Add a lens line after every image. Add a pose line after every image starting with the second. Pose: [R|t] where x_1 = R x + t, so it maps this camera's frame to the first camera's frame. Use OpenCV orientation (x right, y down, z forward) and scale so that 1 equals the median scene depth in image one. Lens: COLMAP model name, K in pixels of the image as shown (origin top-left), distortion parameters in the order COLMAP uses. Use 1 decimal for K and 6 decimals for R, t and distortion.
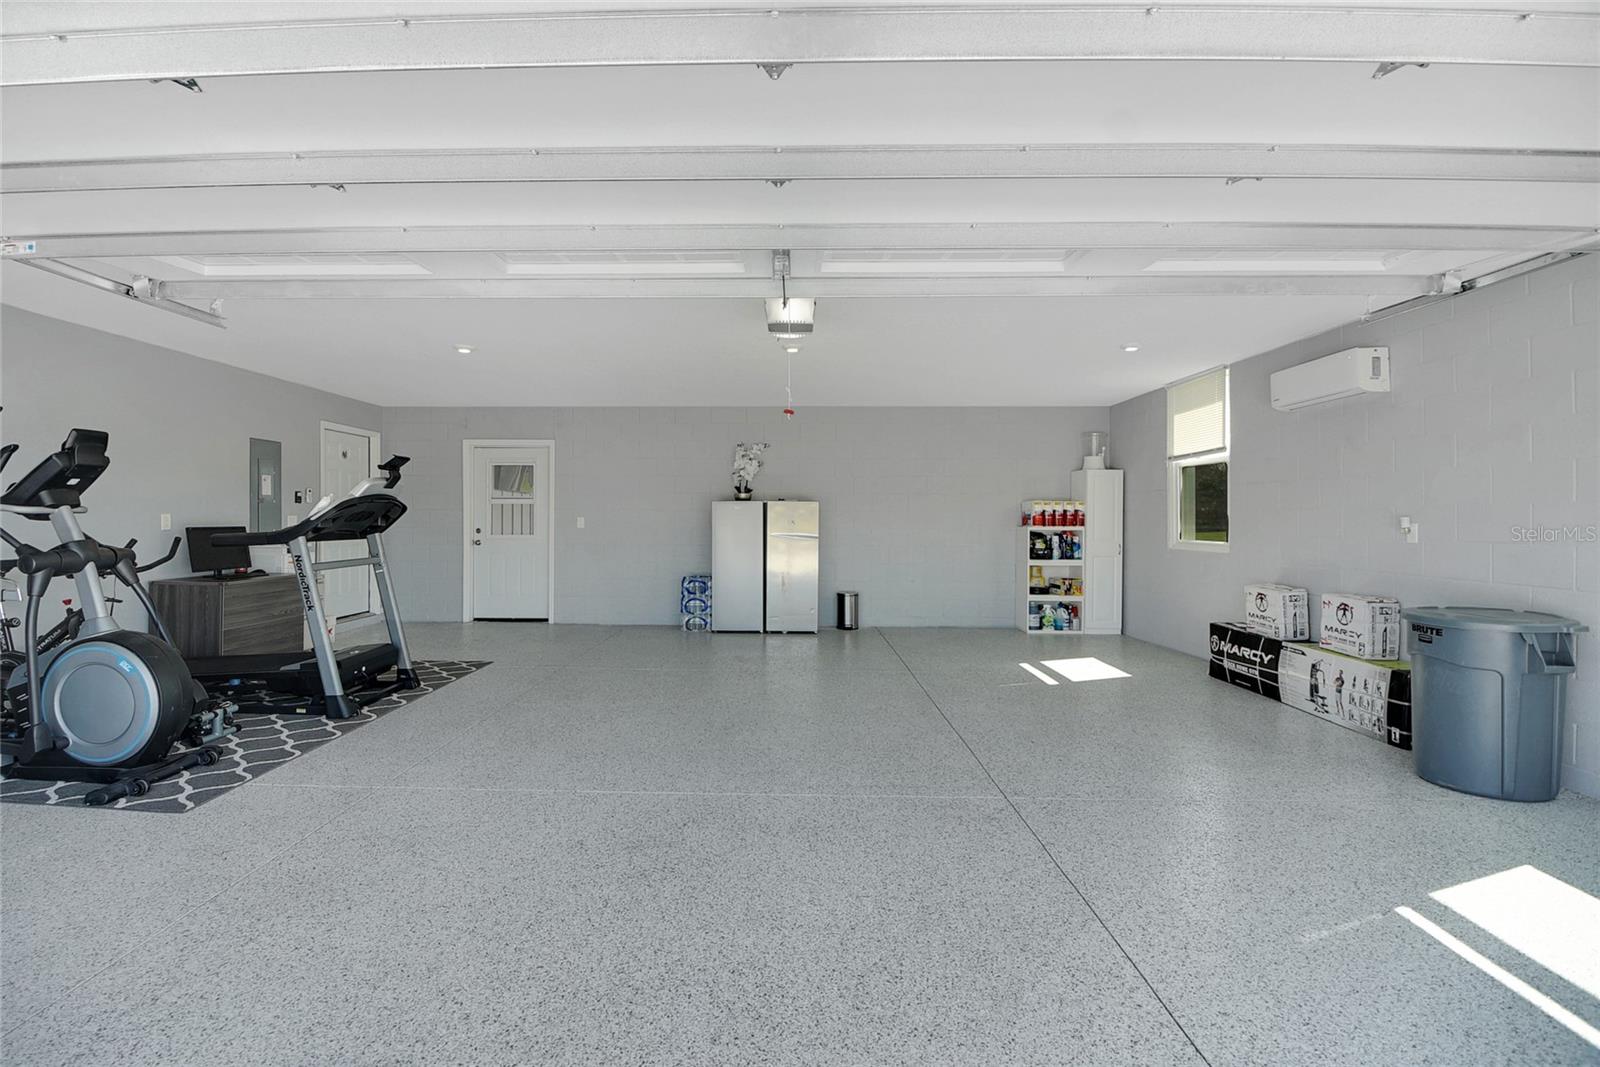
lens RADIAL K [[704.4, 0, 794.9], [0, 704.4, 541.9], [0, 0, 1]] dist [0.001780, -0.014814]
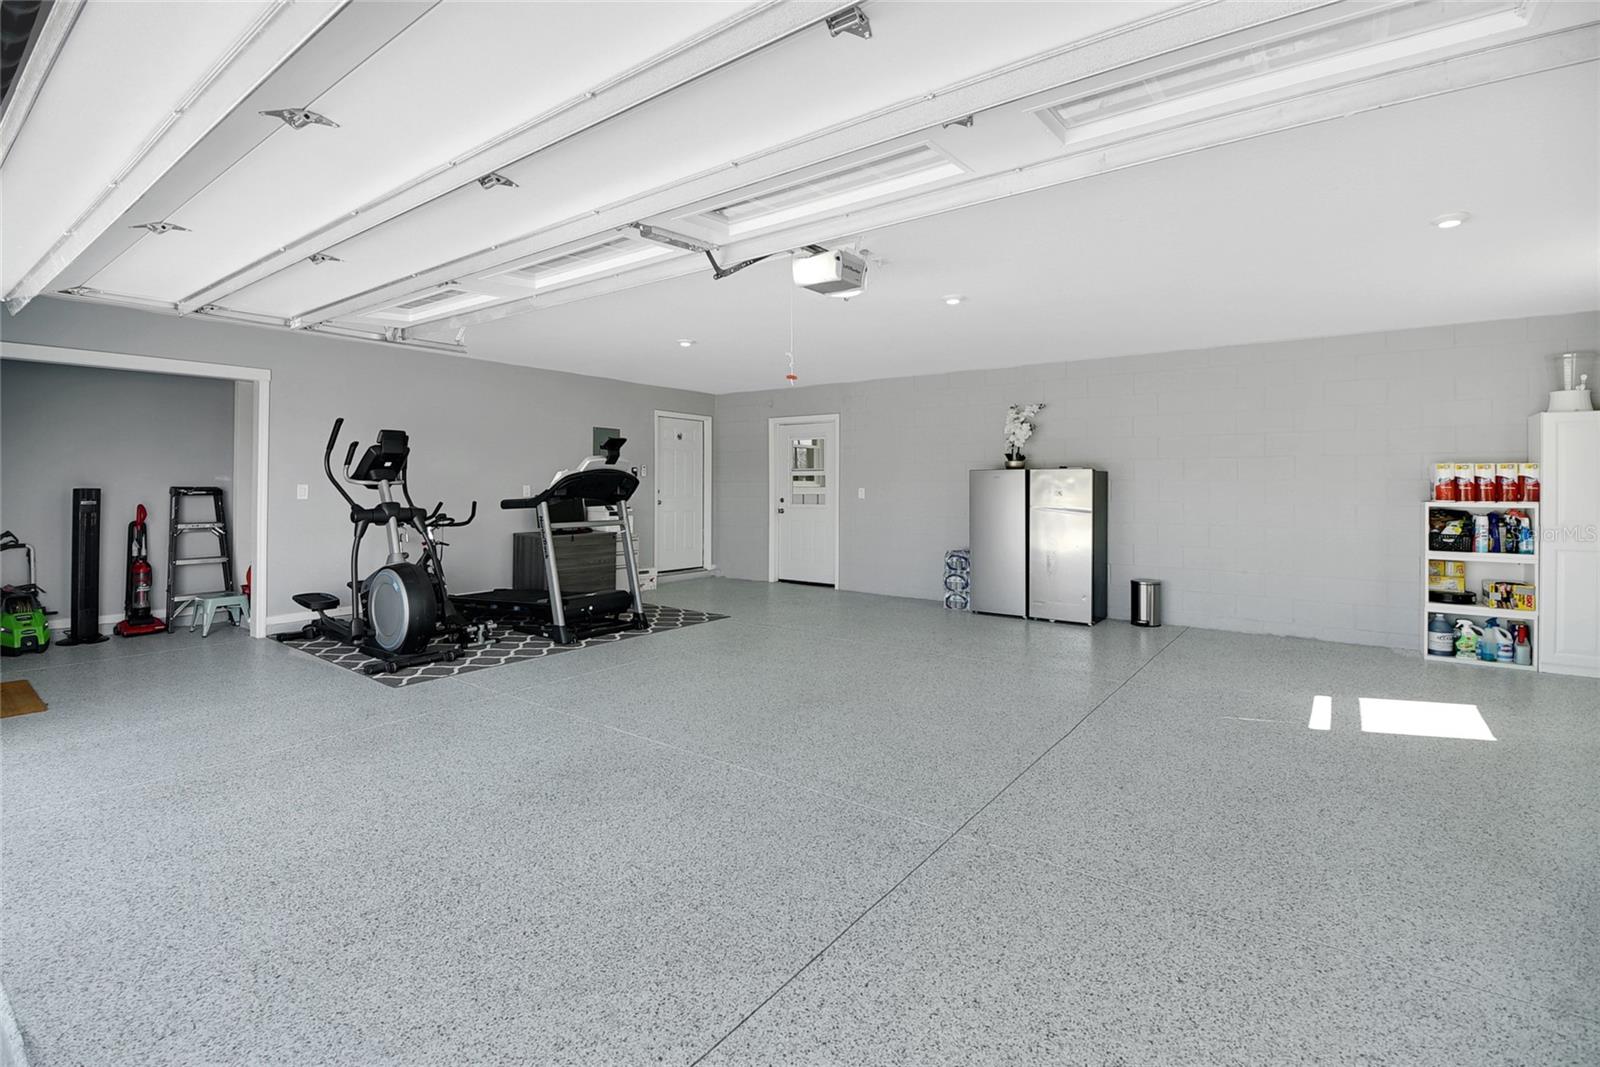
lens RADIAL K [[734.9, 0, 799.5], [0, 734.9, 510.9], [0, 0, 1]] dist [-0.008190, 0.000208]
pose [[0.813035, 0.017384, -0.581955, 0.255515], [-0.020233, 0.999794, 0.001599, -0.001744], [0.581863, 0.010474, 0.813220, 0.083123]]
